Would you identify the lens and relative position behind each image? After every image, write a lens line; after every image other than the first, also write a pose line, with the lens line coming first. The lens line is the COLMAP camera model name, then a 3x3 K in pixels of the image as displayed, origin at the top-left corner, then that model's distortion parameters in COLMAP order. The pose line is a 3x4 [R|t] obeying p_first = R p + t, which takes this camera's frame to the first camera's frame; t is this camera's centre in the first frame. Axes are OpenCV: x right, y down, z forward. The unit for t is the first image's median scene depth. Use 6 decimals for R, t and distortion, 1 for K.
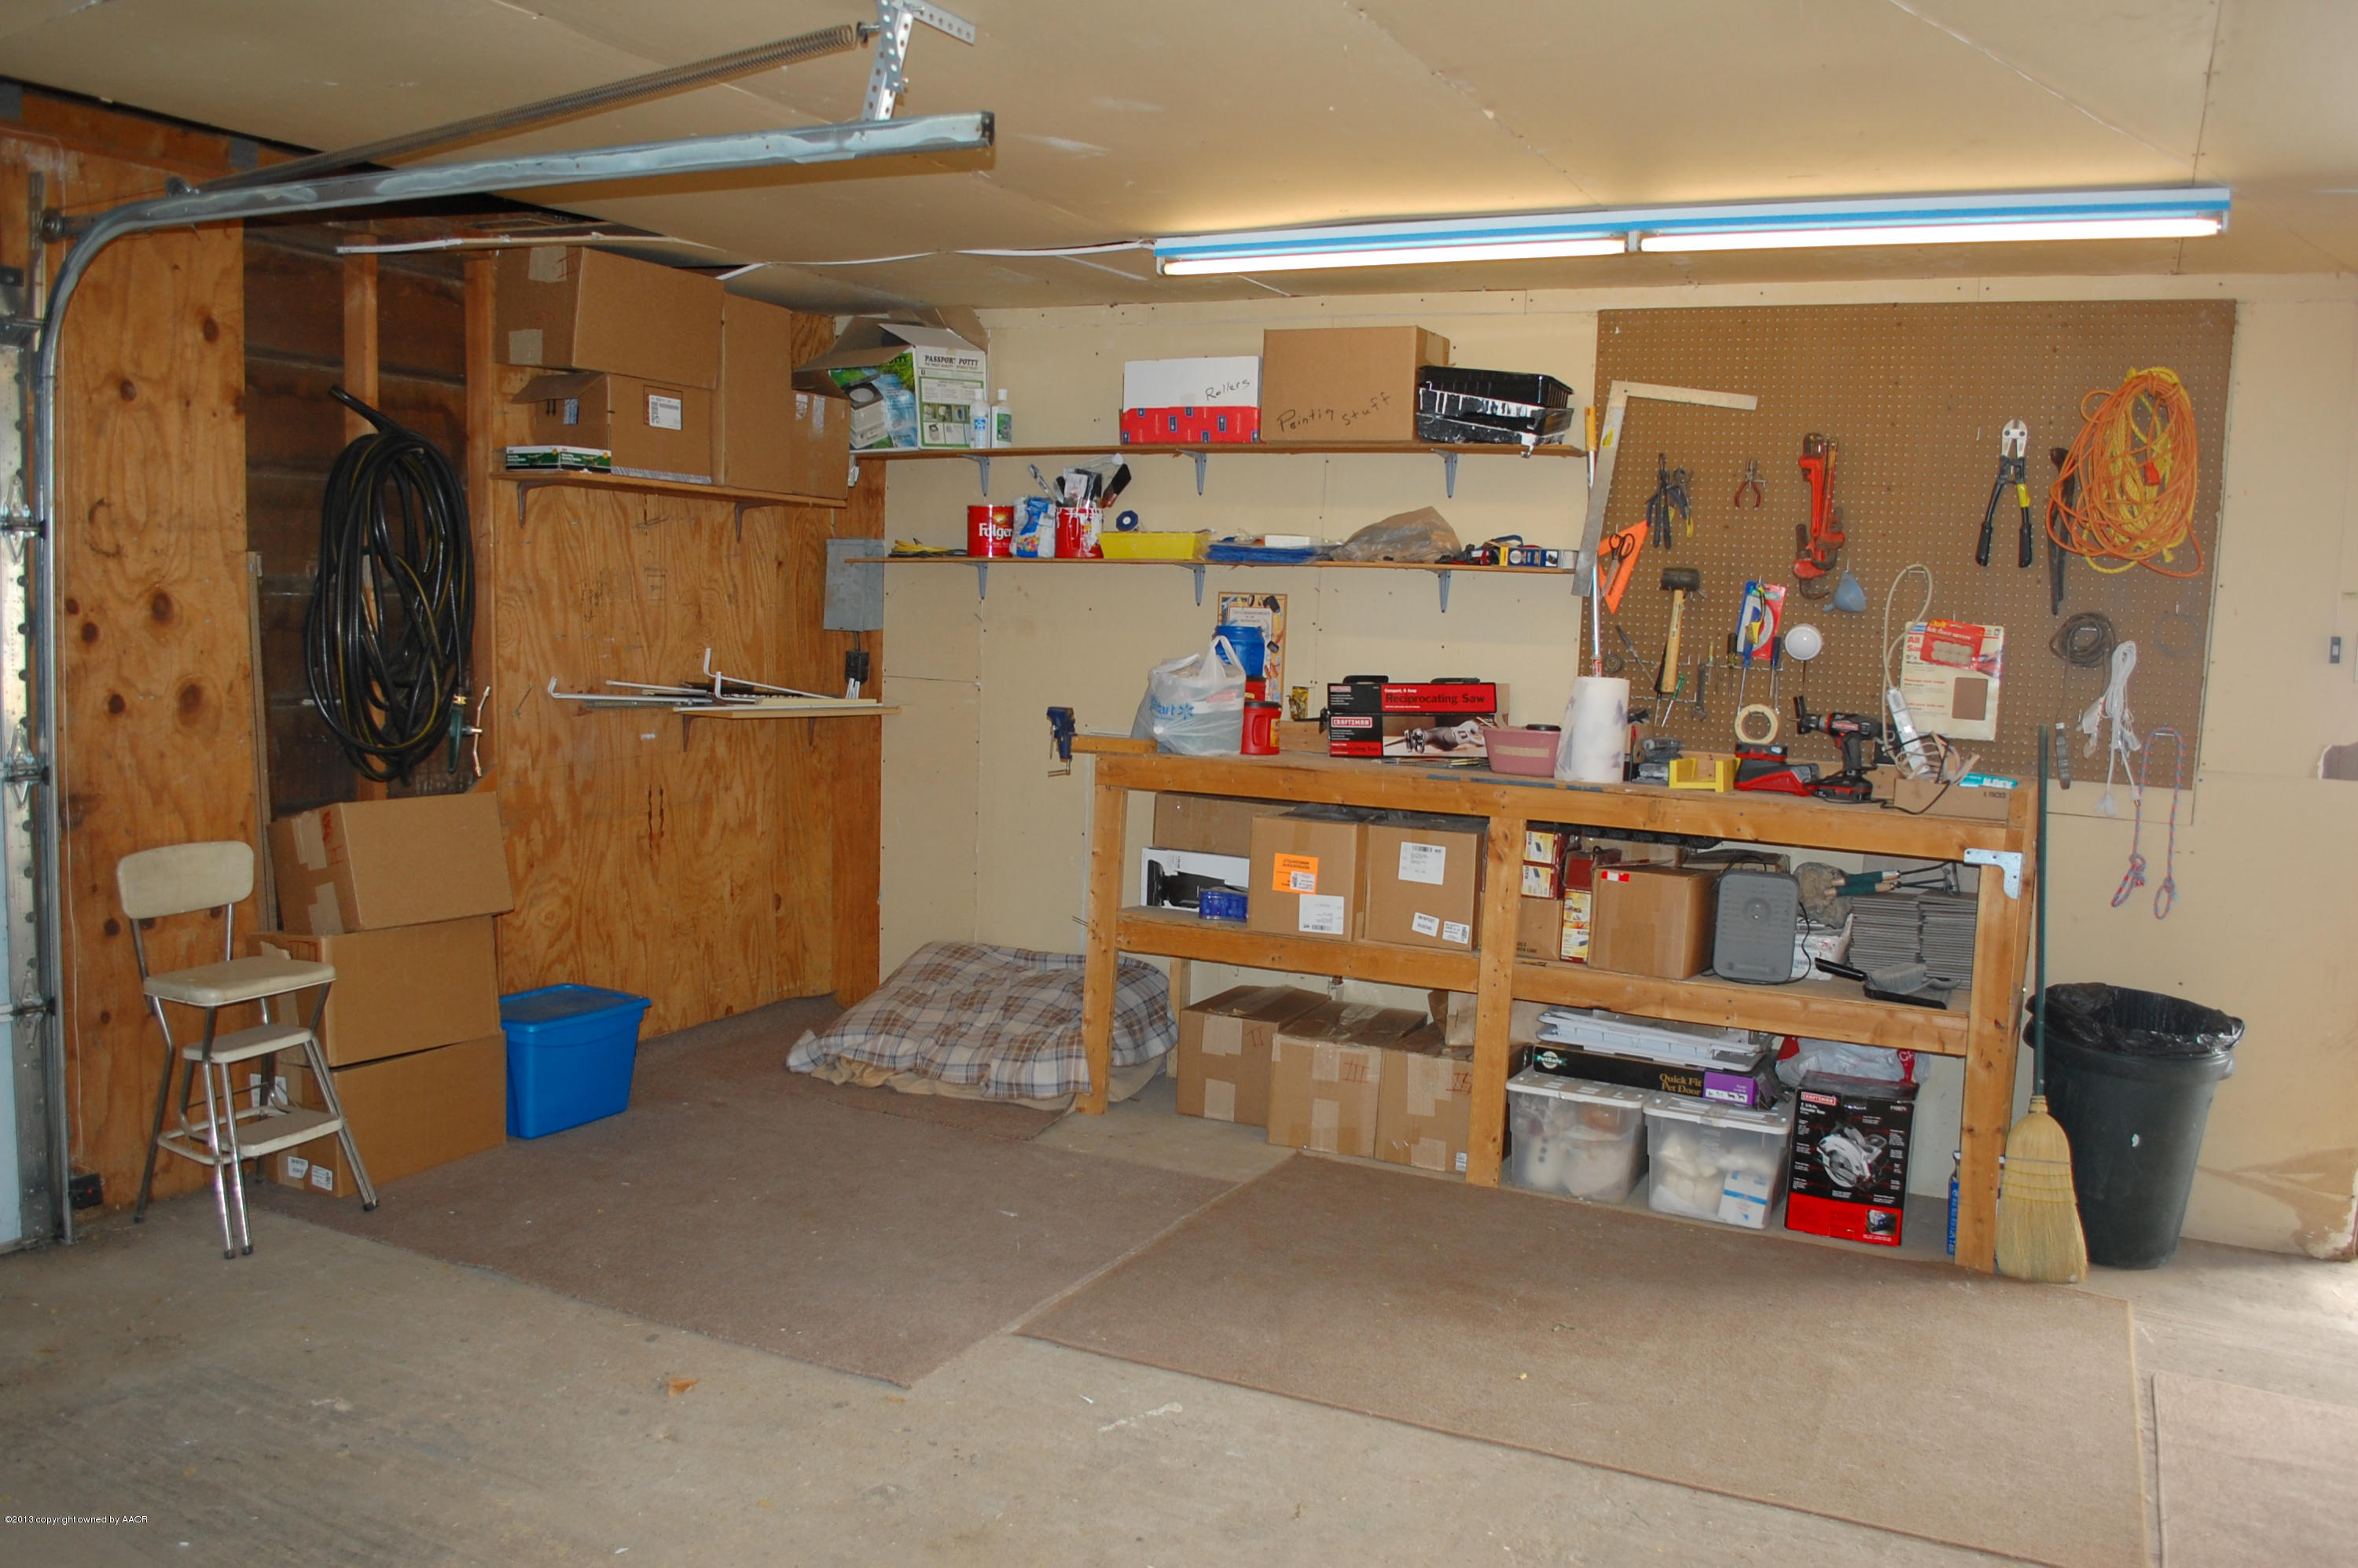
lens RADIAL K [[1854.6, 0, 1182.1], [0, 1854.6, 793.6], [0, 0, 1]] dist [-0.088622, 0.015253]
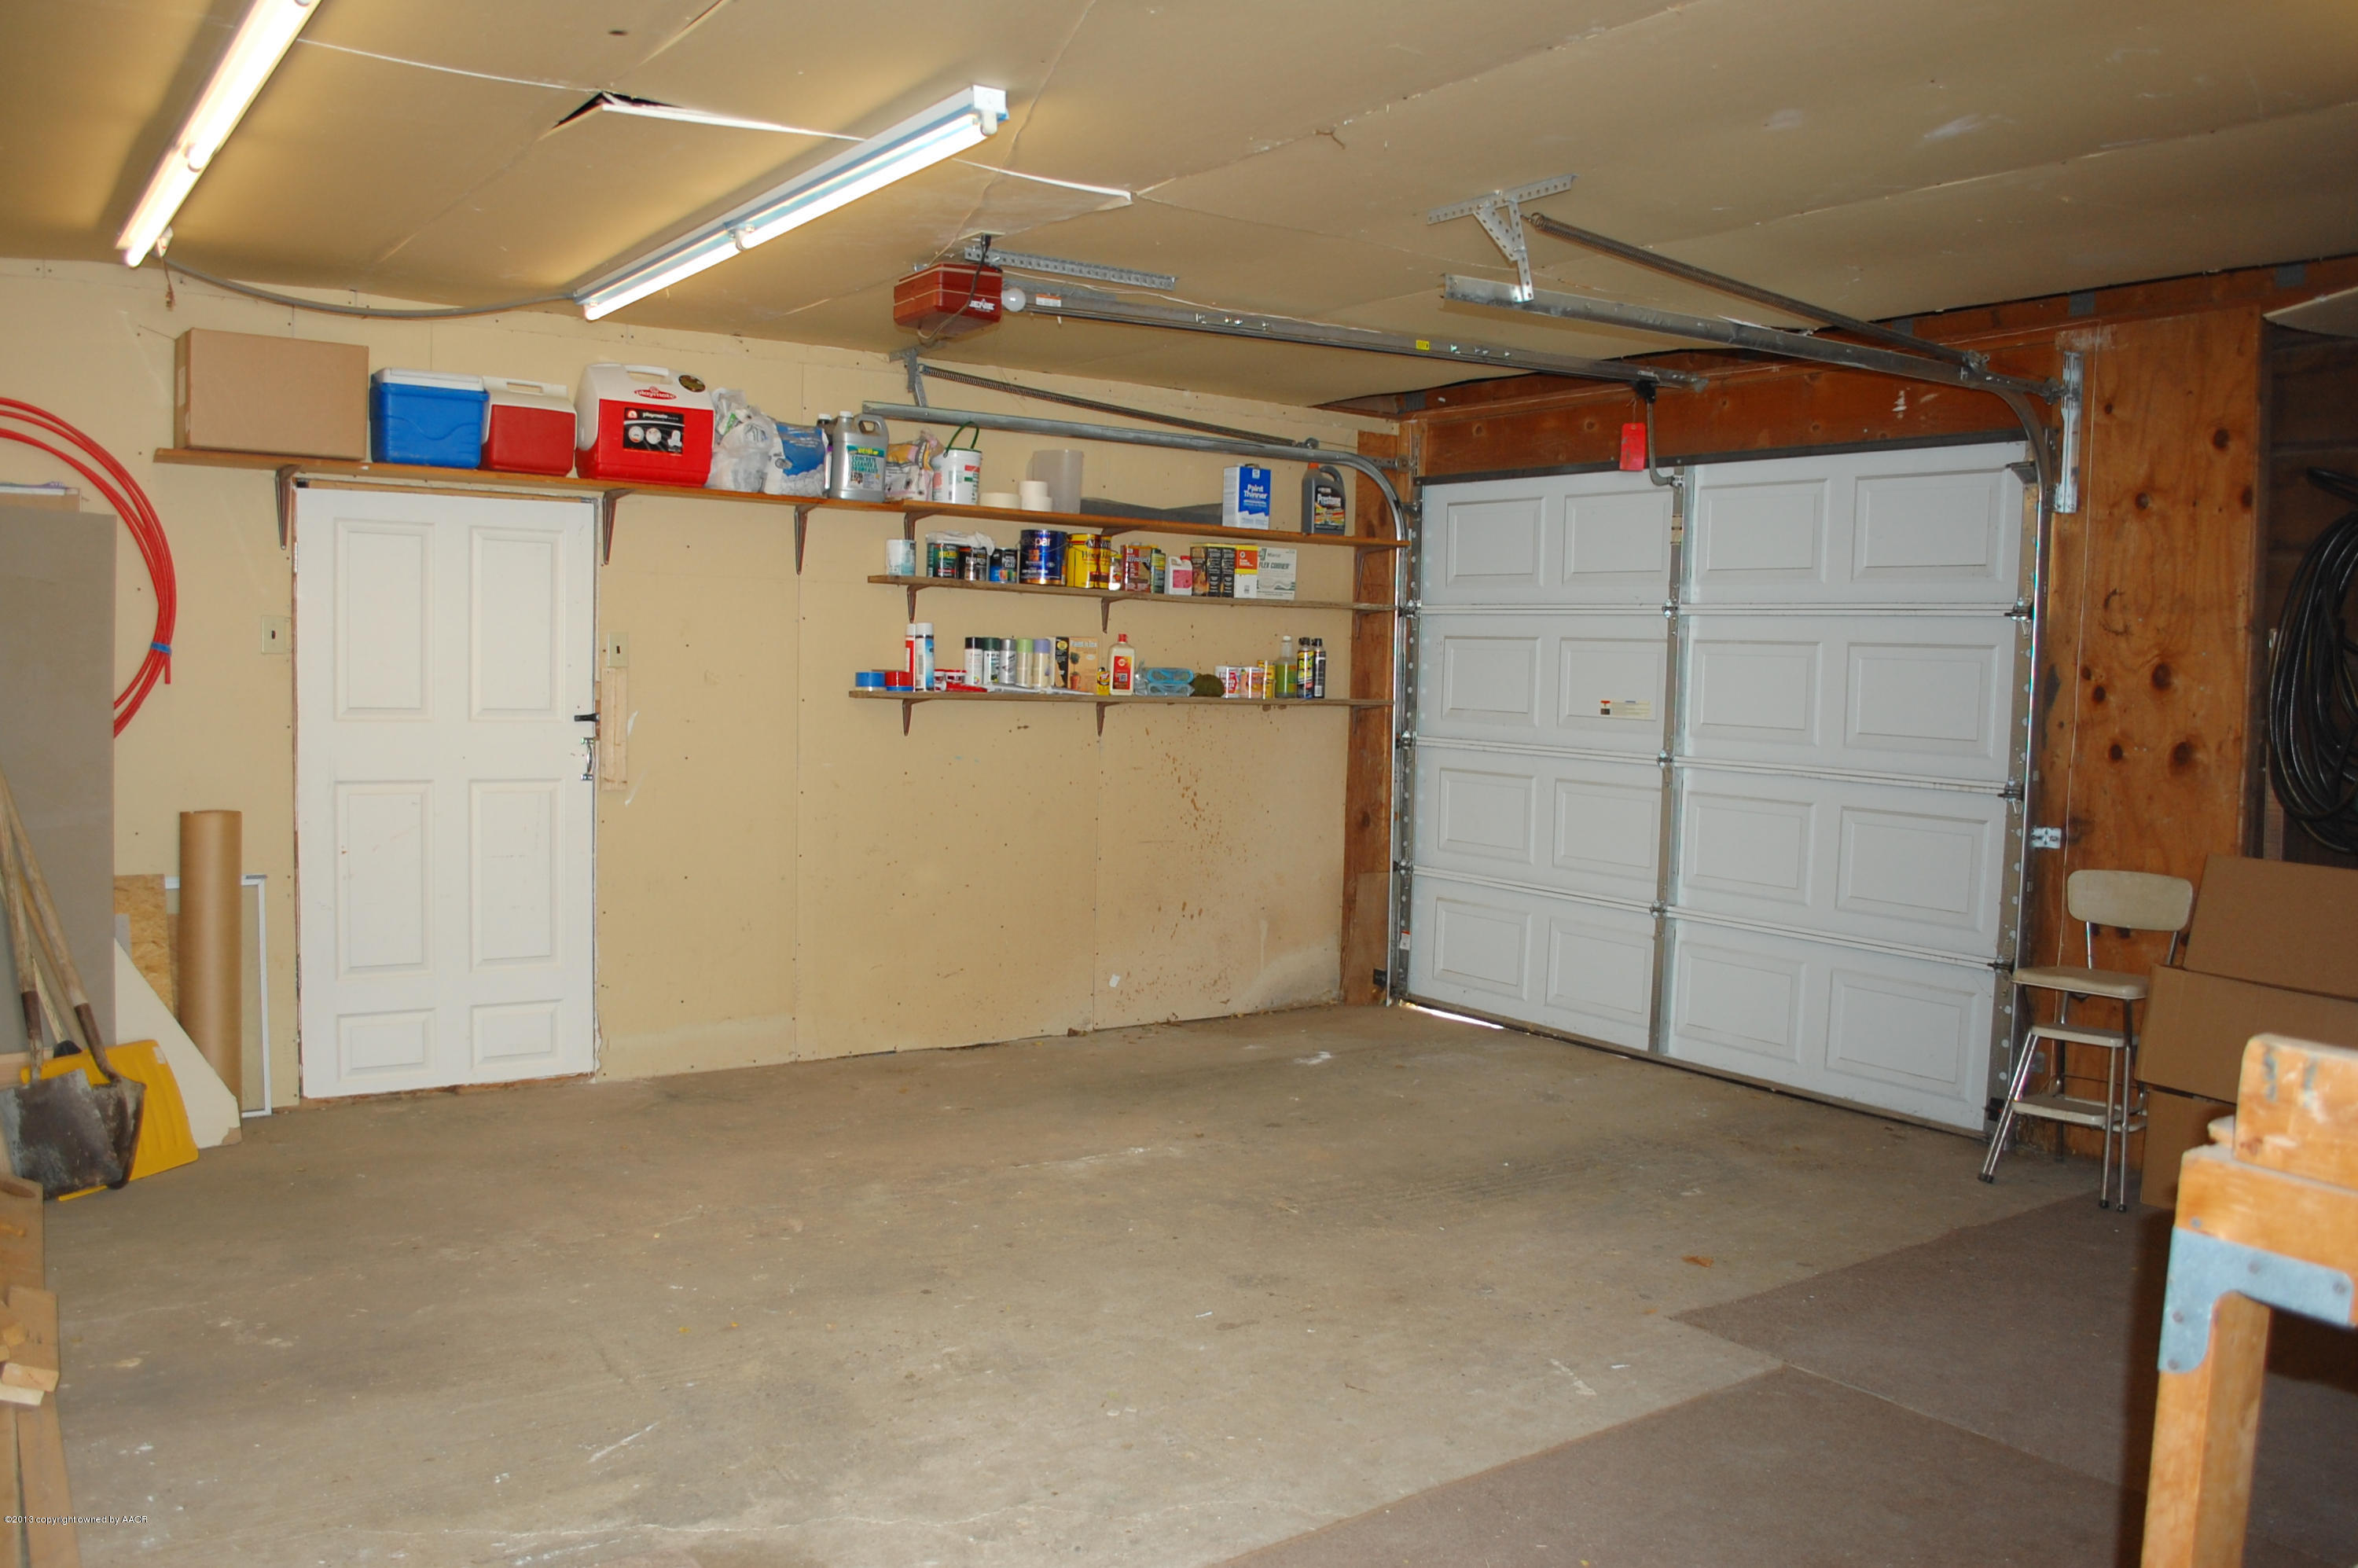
lens RADIAL K [[1854.6, 0, 1180.3], [0, 1854.6, 780.3], [0, 0, 1]] dist [-0.088622, 0.015253]
pose [[-0.455502, 0.009907, -0.890180, 0.835839], [-0.136987, 0.987249, 0.081084, -0.043714], [0.879632, 0.158877, -0.448337, 1.006283]]
